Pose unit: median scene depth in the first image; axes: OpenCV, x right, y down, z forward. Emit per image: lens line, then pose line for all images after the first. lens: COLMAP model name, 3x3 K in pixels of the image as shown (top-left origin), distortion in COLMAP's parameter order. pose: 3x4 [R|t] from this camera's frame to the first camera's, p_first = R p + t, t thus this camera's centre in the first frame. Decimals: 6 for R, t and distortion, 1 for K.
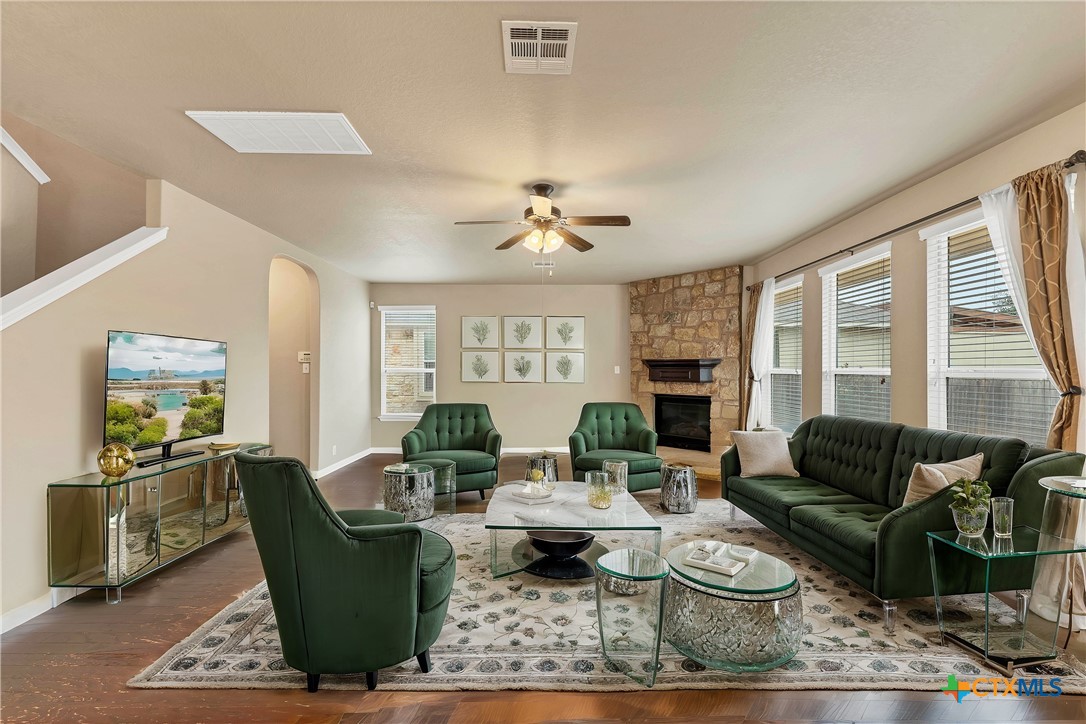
lens RADIAL K [[443.5, 0, 544.6], [0, 443.5, 367.1], [0, 0, 1]] dist [0.001828, 0.000133]
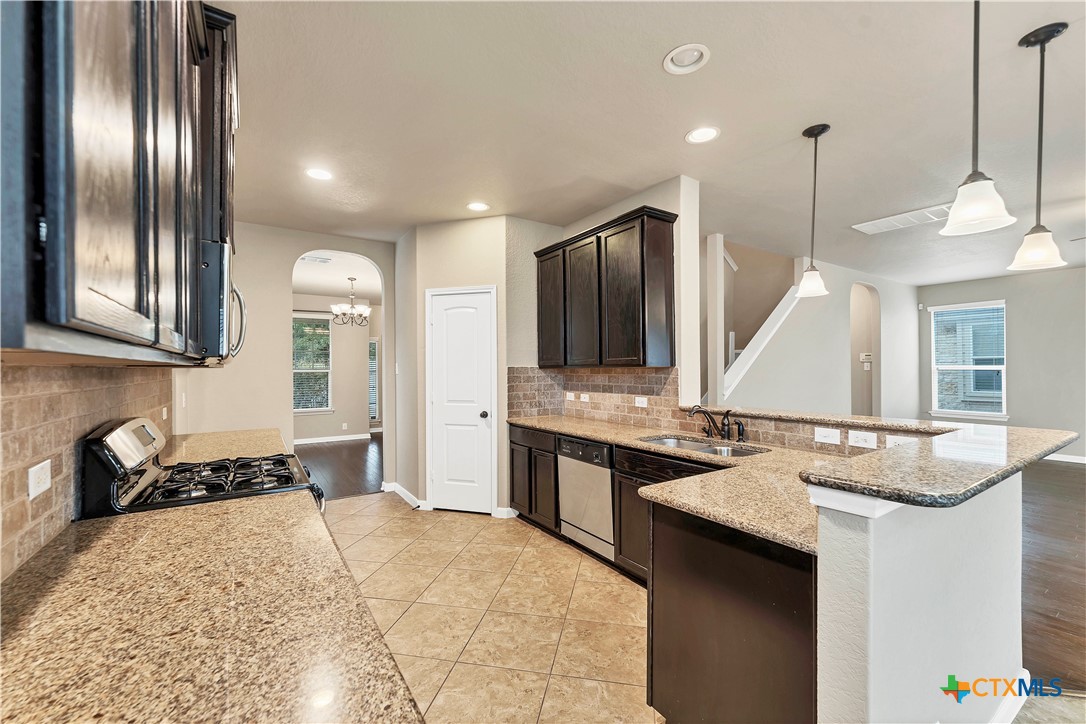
lens RADIAL K [[443.5, 0, 544.6], [0, 443.5, 367.1], [0, 0, 1]] dist [0.001828, 0.000133]
pose [[0.550737, -0.008147, -0.834639, 0.004564], [0.011067, 0.999936, -0.002458, -0.002314], [0.834605, -0.007884, 0.550792, -0.358881]]
